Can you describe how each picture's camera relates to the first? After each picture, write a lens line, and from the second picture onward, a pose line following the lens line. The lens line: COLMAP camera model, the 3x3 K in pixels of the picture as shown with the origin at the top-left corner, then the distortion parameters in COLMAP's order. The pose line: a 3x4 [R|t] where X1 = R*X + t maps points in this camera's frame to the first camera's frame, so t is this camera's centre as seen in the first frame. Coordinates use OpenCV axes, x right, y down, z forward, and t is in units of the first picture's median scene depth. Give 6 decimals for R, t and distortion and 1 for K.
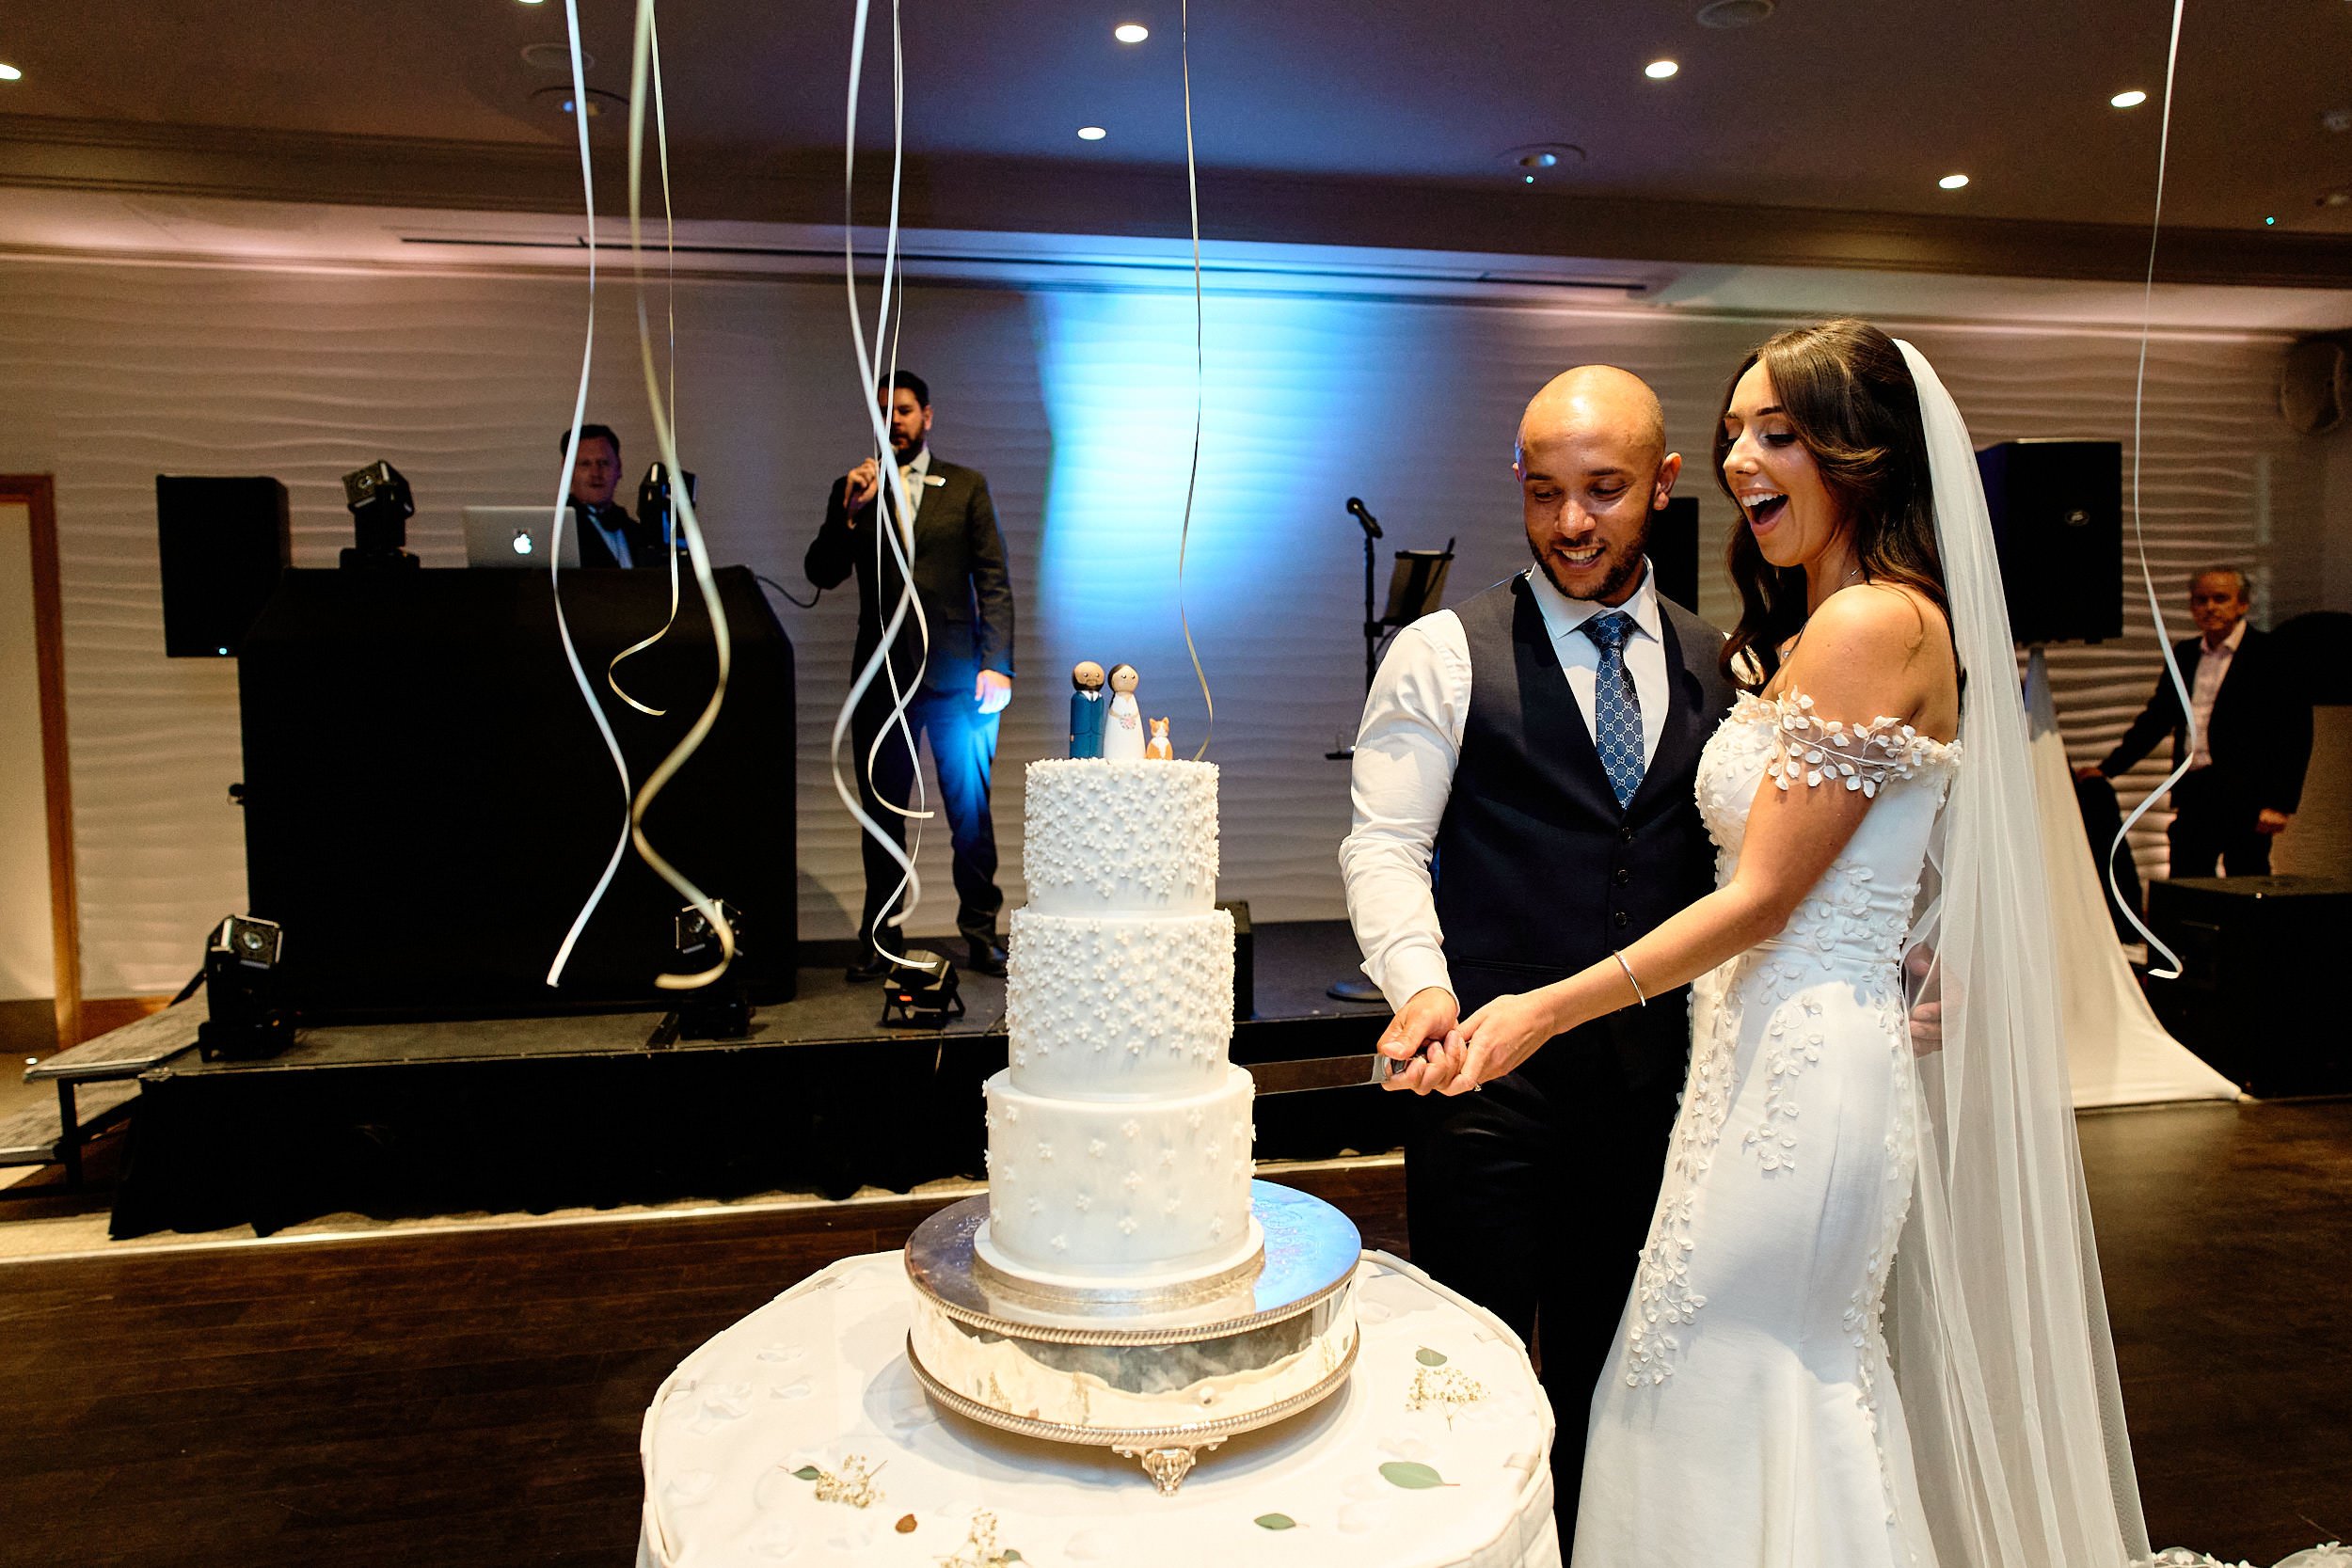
lens RADIAL K [[1585.7, 0, 1176.0], [0, 1585.7, 784.0], [0, 0, 1]] dist [-0.045637, 0.056740]
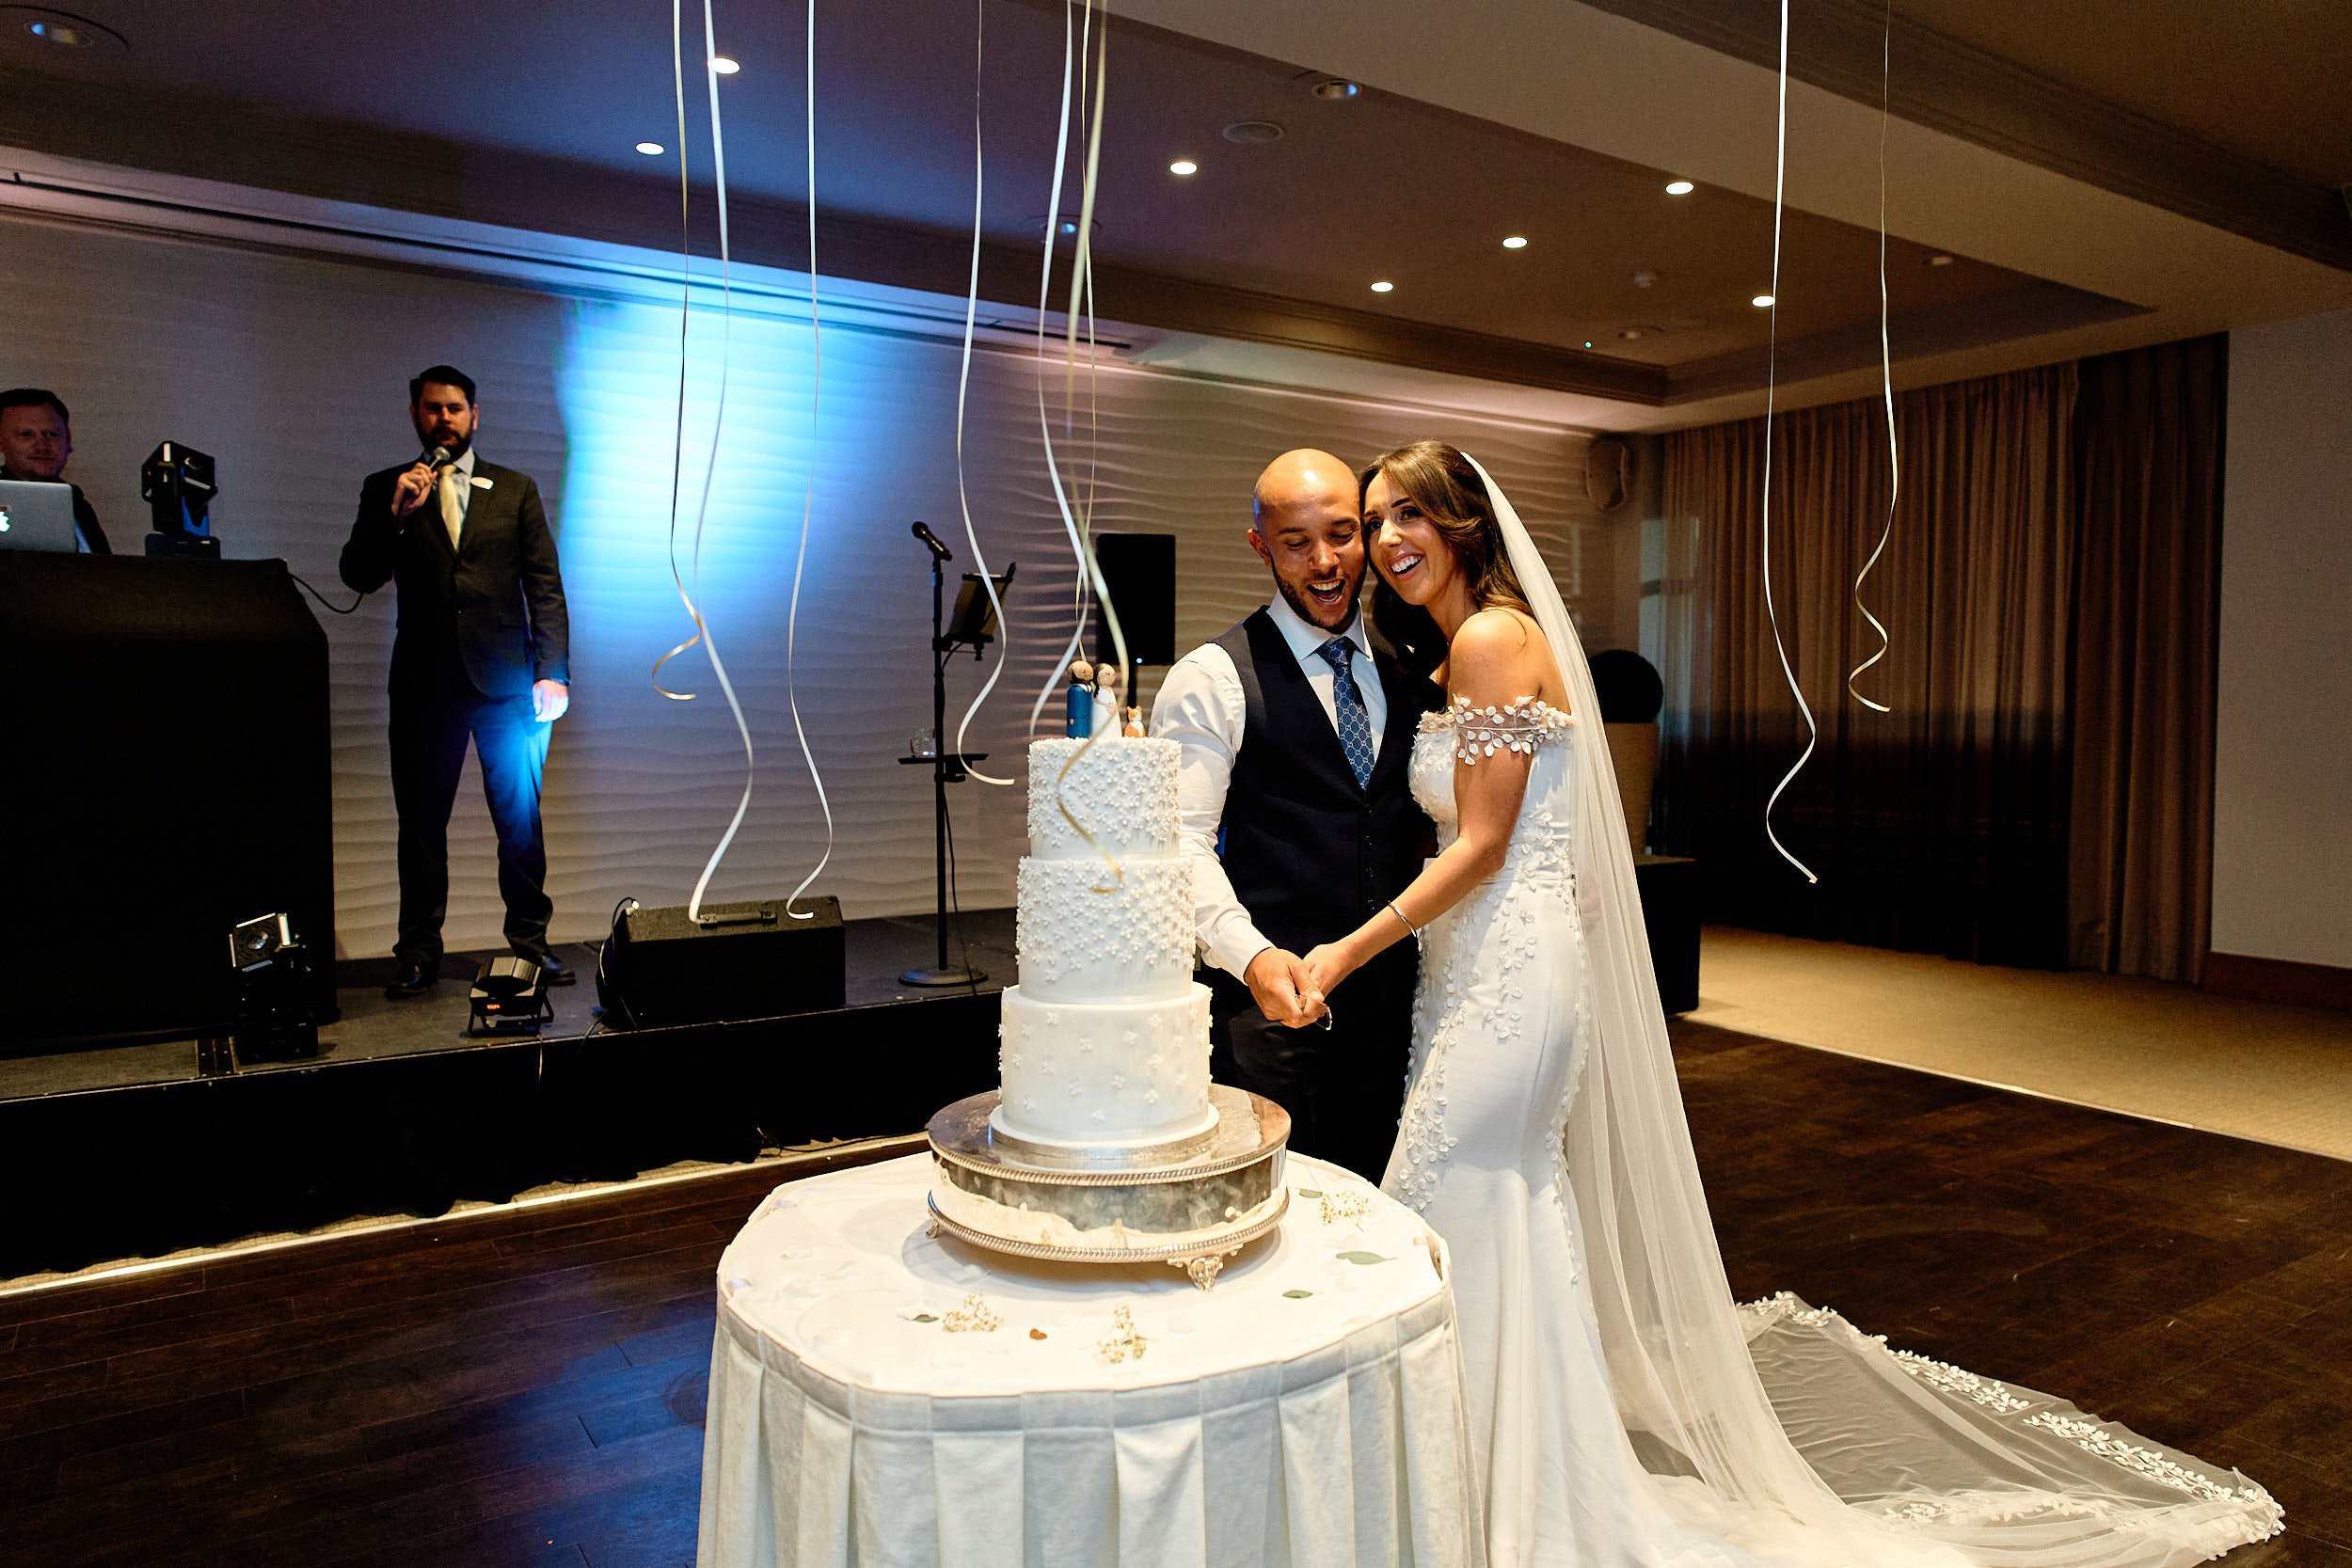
lens RADIAL K [[1563.7, 0, 1176.0], [0, 1563.7, 784.0], [0, 0, 1]] dist [-0.048681, 0.059423]
pose [[0.924809, -0.007675, 0.380354, -0.142872], [0.011768, 0.999895, -0.008435, 0.009914], [-0.380250, 0.012276, 0.924802, -0.055312]]
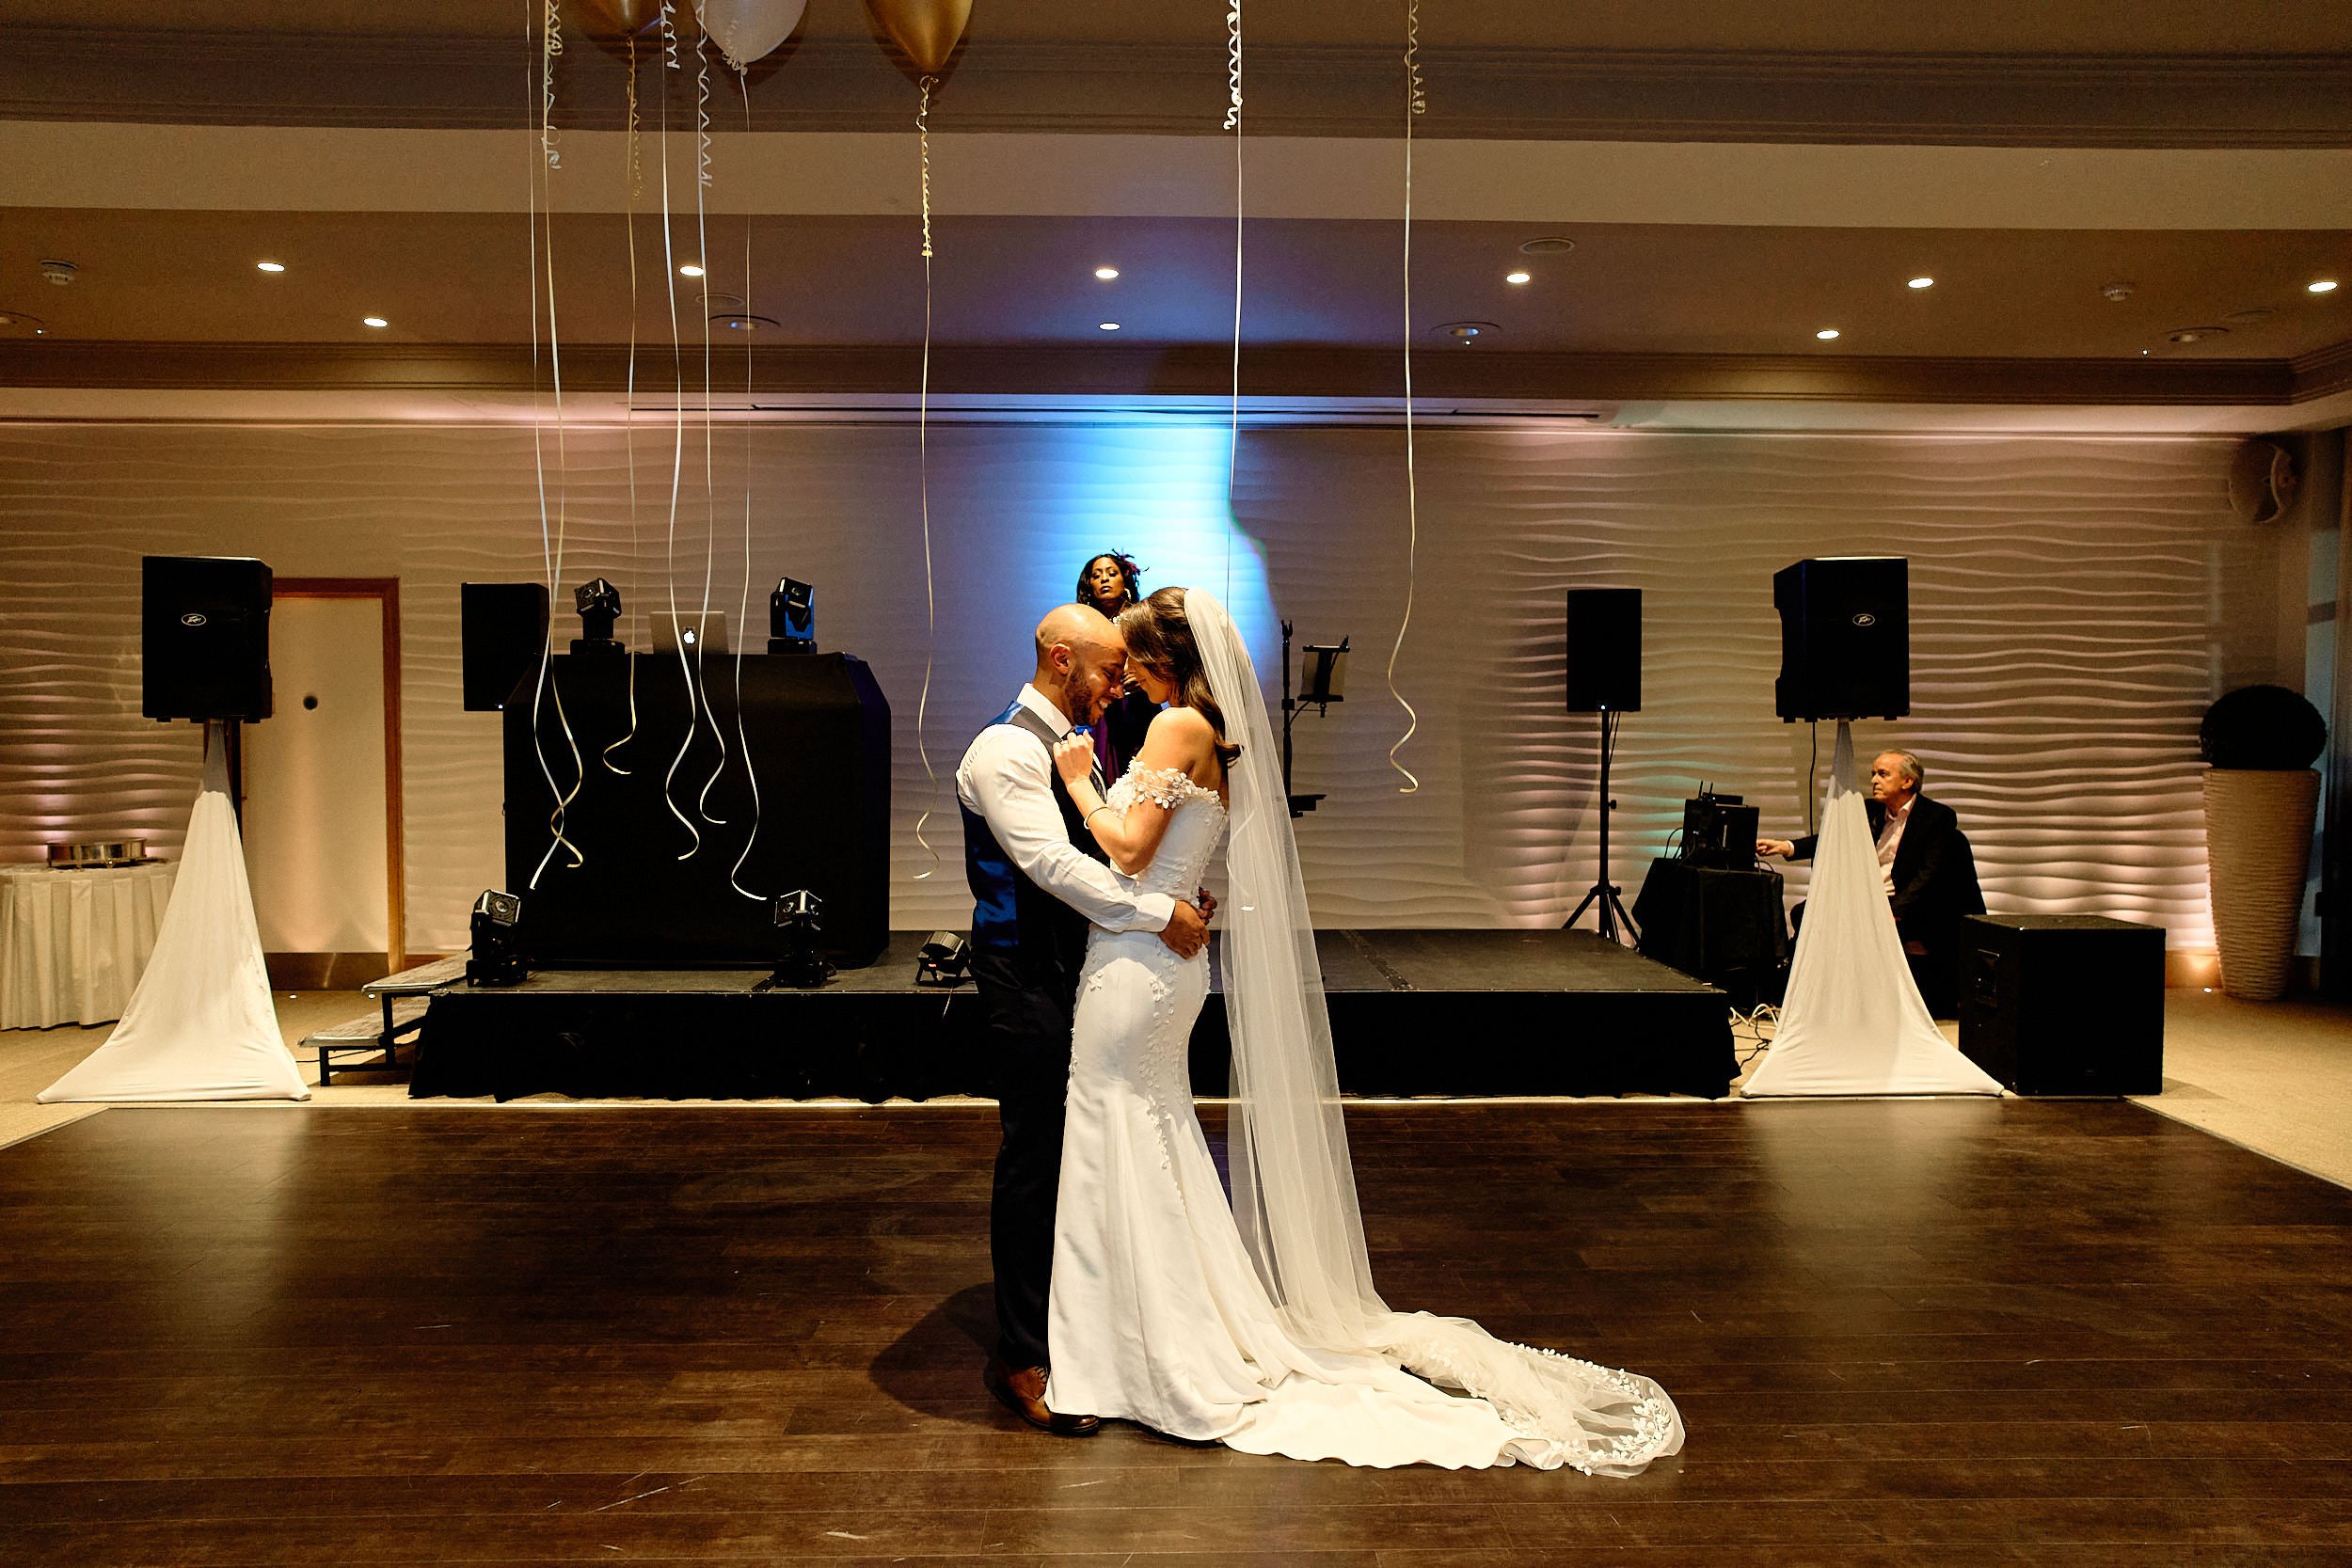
lens RADIAL K [[1563.7, 0, 1176.0], [0, 1563.7, 784.0], [0, 0, 1]] dist [-0.048681, 0.059423]
pose [[0.986851, 0.019908, -0.160403, 0.256630], [-0.023252, 0.999549, -0.018998, -0.003479], [0.159953, 0.022478, 0.986869, -0.326633]]
